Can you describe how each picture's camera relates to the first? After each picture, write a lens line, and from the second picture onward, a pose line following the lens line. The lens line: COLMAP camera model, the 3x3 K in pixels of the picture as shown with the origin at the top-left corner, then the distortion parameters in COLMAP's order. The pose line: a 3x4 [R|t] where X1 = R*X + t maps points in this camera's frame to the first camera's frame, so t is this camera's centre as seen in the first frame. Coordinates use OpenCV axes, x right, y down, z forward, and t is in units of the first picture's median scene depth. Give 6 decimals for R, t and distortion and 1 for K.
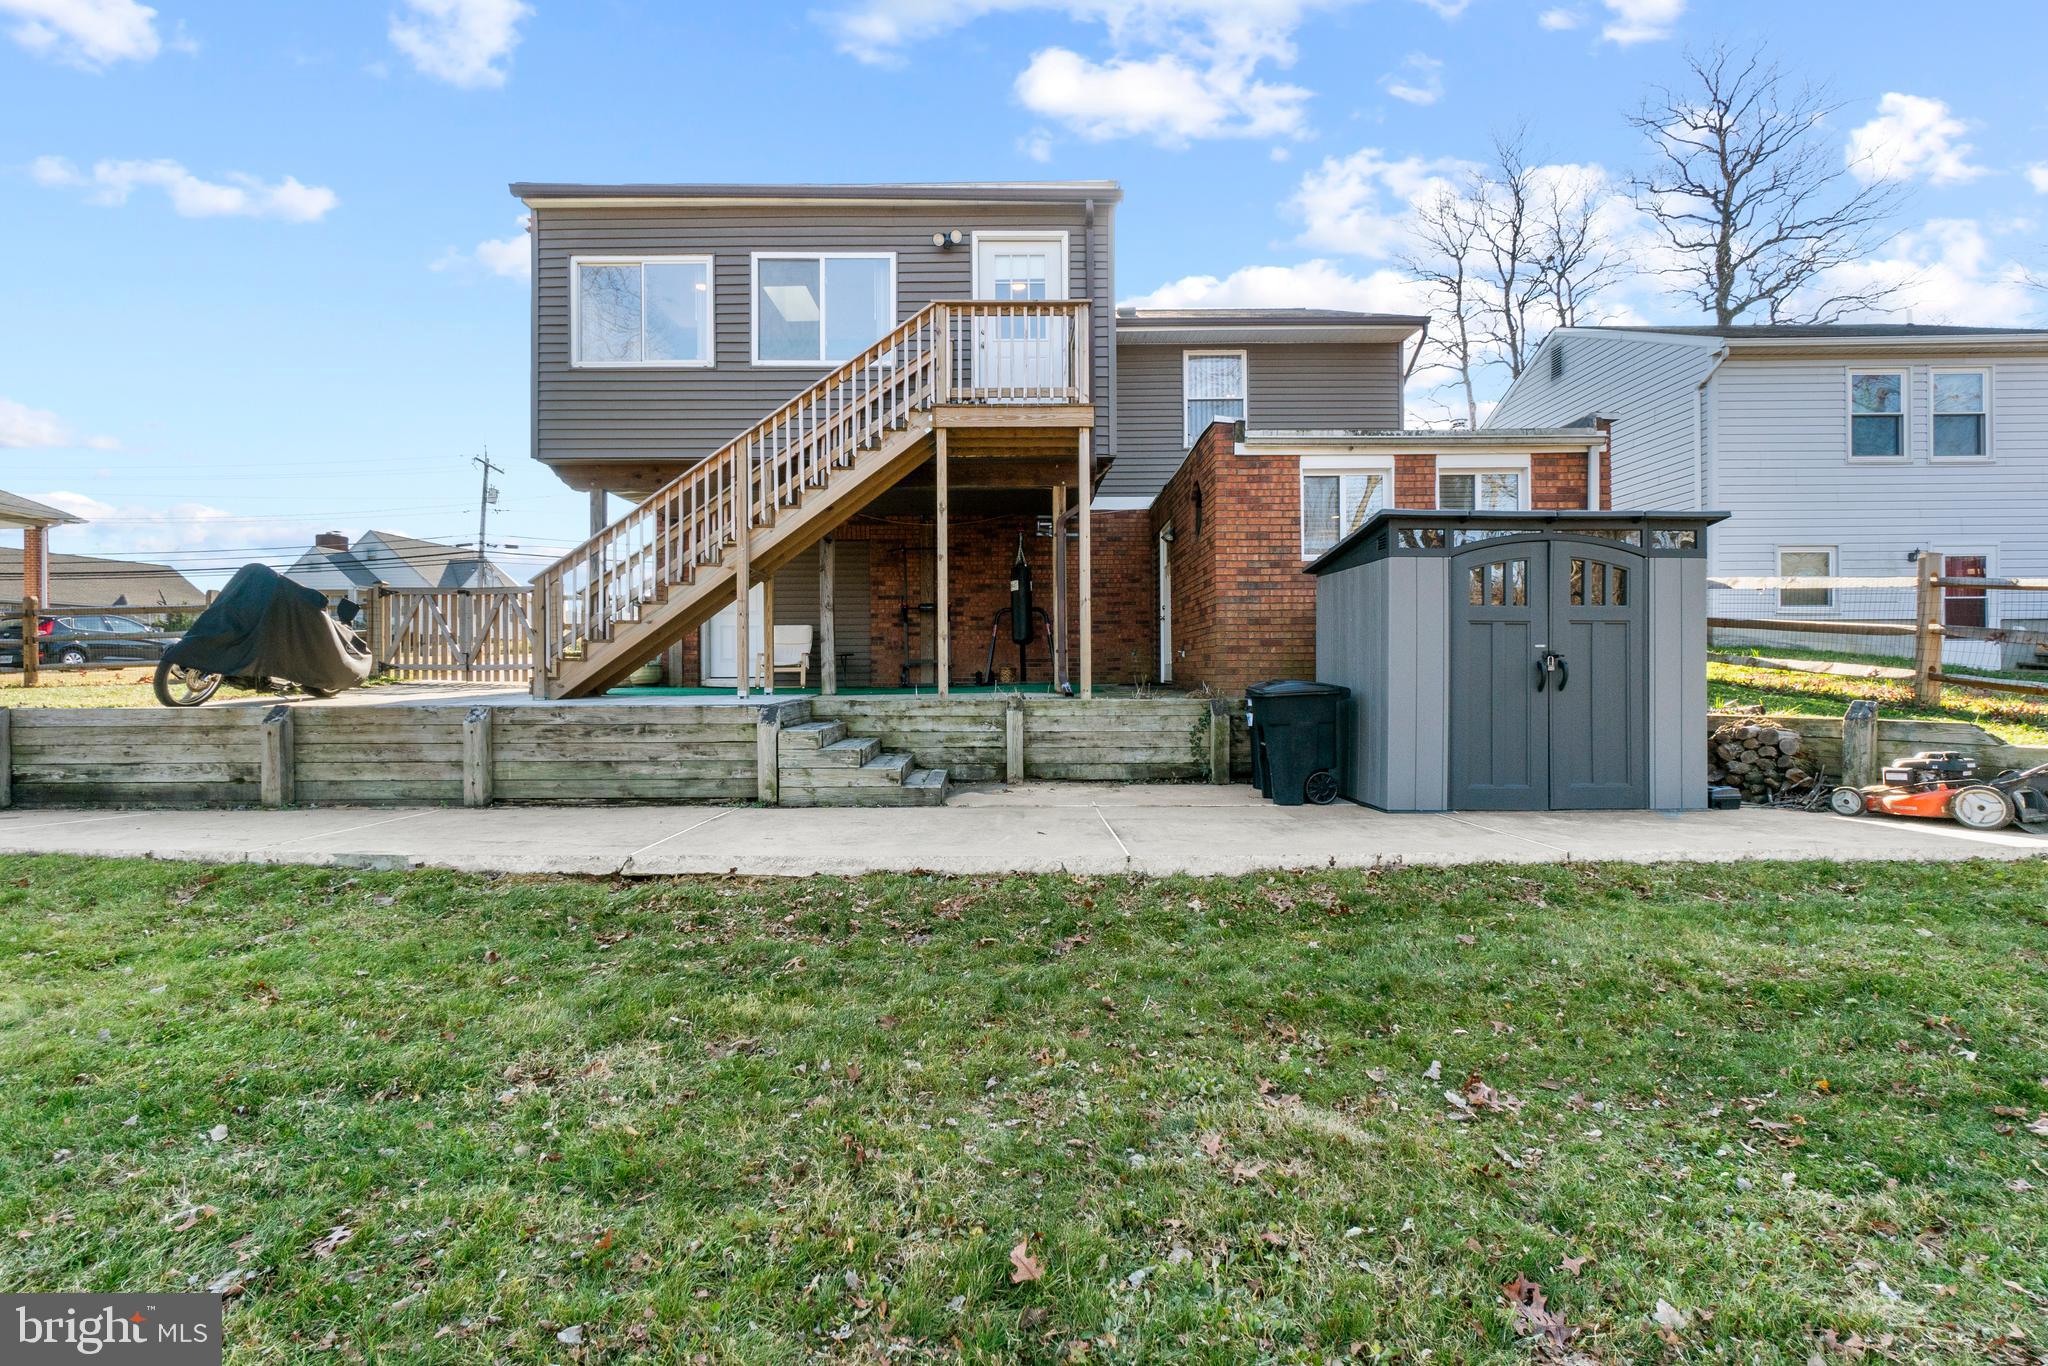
lens RADIAL K [[954.6, 0, 1020.8], [0, 954.6, 666.2], [0, 0, 1]] dist [-0.001274, -0.000028]
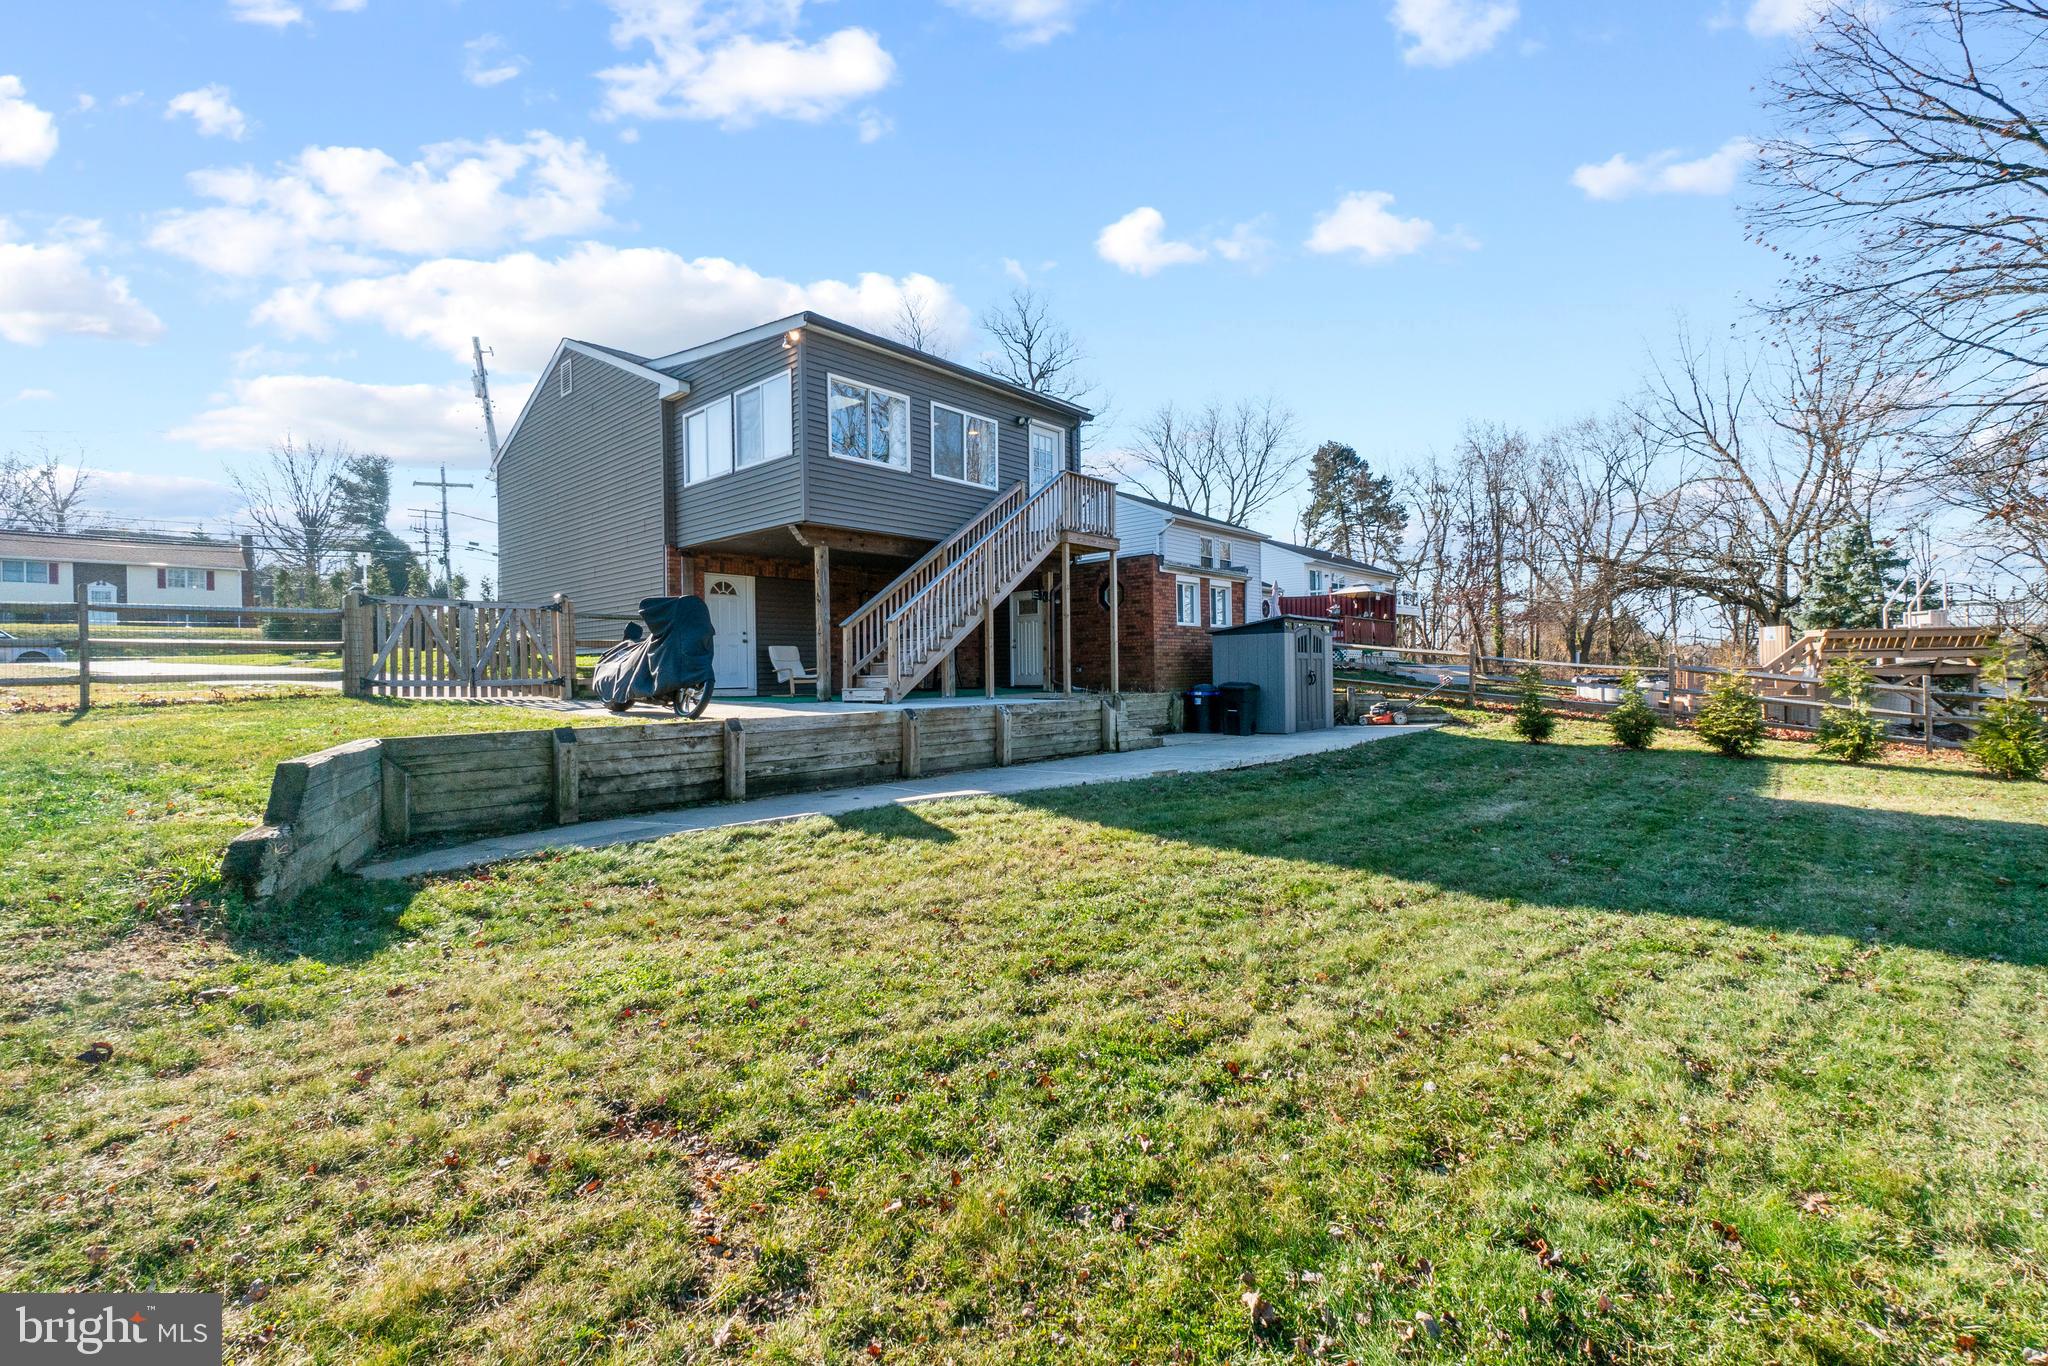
lens RADIAL K [[901.8, 0, 1009.9], [0, 901.8, 671.9], [0, 0, 1]] dist [-0.002285, -0.000726]
pose [[0.663651, -0.004426, 0.748029, -1.296938], [0.004583, 0.999988, 0.001851, -0.012733], [-0.748028, 0.002199, 0.663663, -0.025568]]
